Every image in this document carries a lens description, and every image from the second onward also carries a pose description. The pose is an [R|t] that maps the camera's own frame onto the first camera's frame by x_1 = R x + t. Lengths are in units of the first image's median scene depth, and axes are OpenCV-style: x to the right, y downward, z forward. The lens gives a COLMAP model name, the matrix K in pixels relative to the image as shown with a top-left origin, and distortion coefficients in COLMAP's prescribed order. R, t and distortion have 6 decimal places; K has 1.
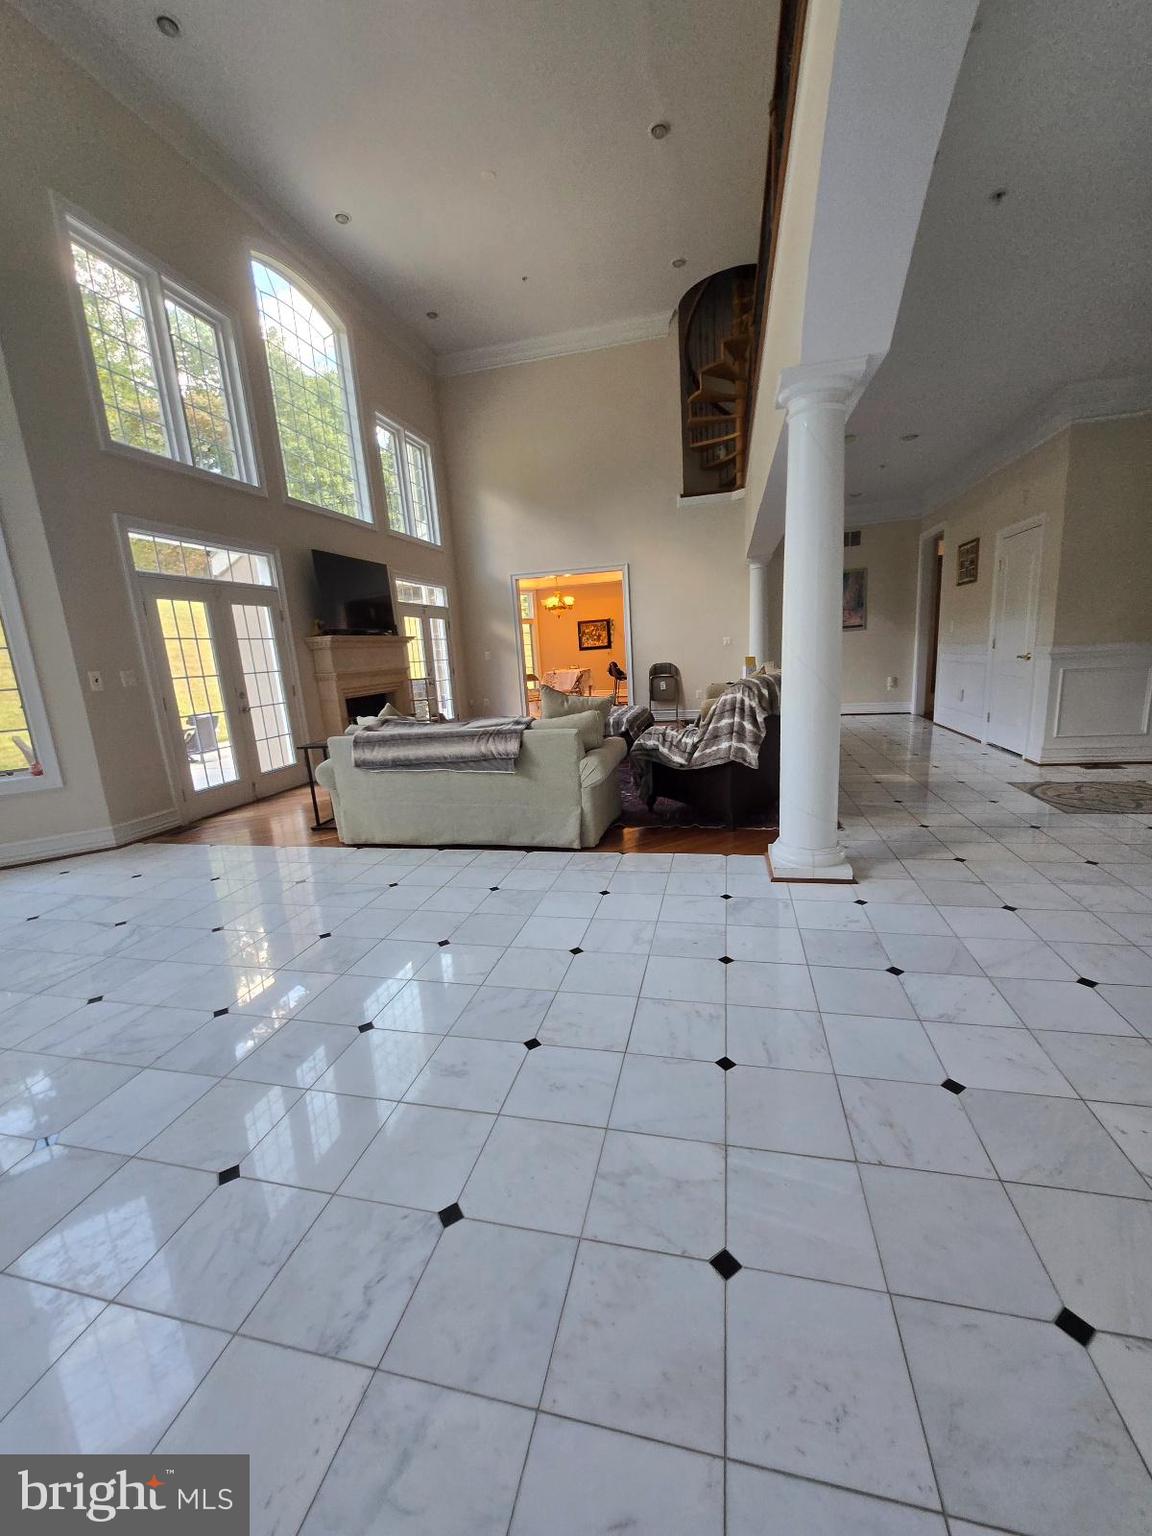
lens RADIAL K [[600.0, 0, 581.9], [0, 600.0, 769.3], [0, 0, 1]] dist [-0.002823, 0.000396]
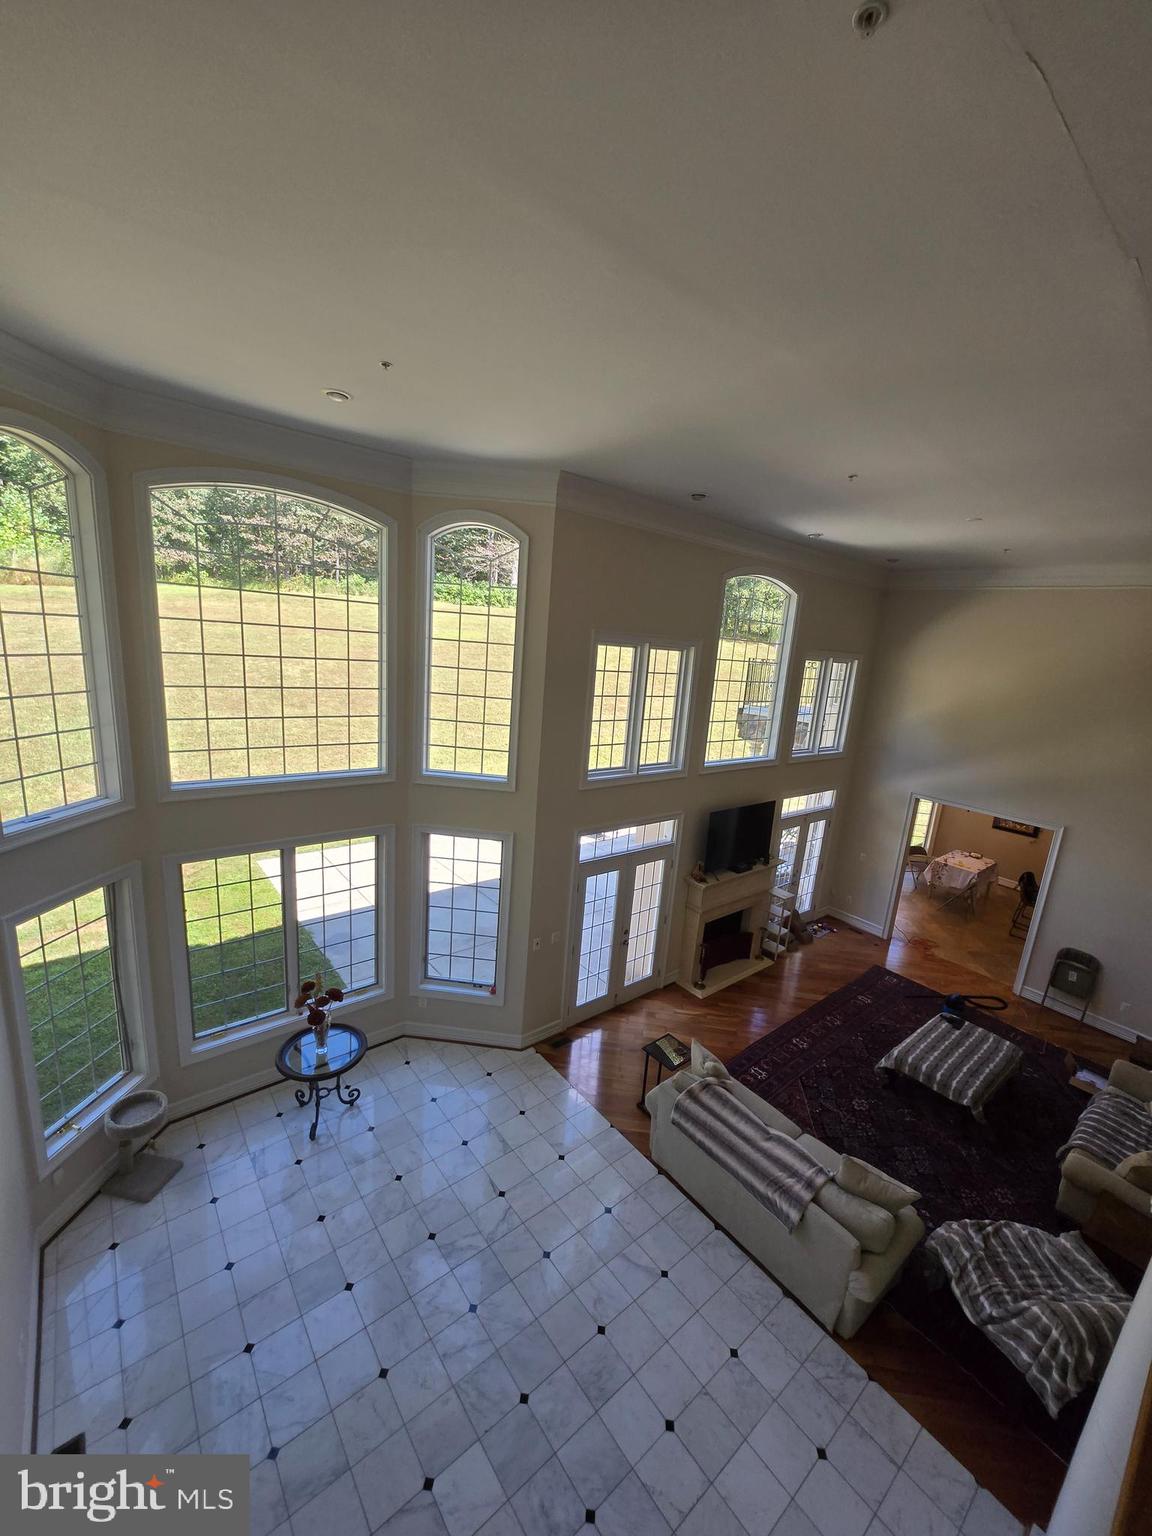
lens RADIAL K [[600.0, 0, 583.5], [0, 600.0, 768.7], [0, 0, 1]] dist [-0.002823, 0.000396]
pose [[0.786444, 0.253198, -0.563379, -0.003507], [-0.249326, 0.964639, 0.085490, -0.543754], [0.565103, 0.073232, 0.821763, -0.130743]]
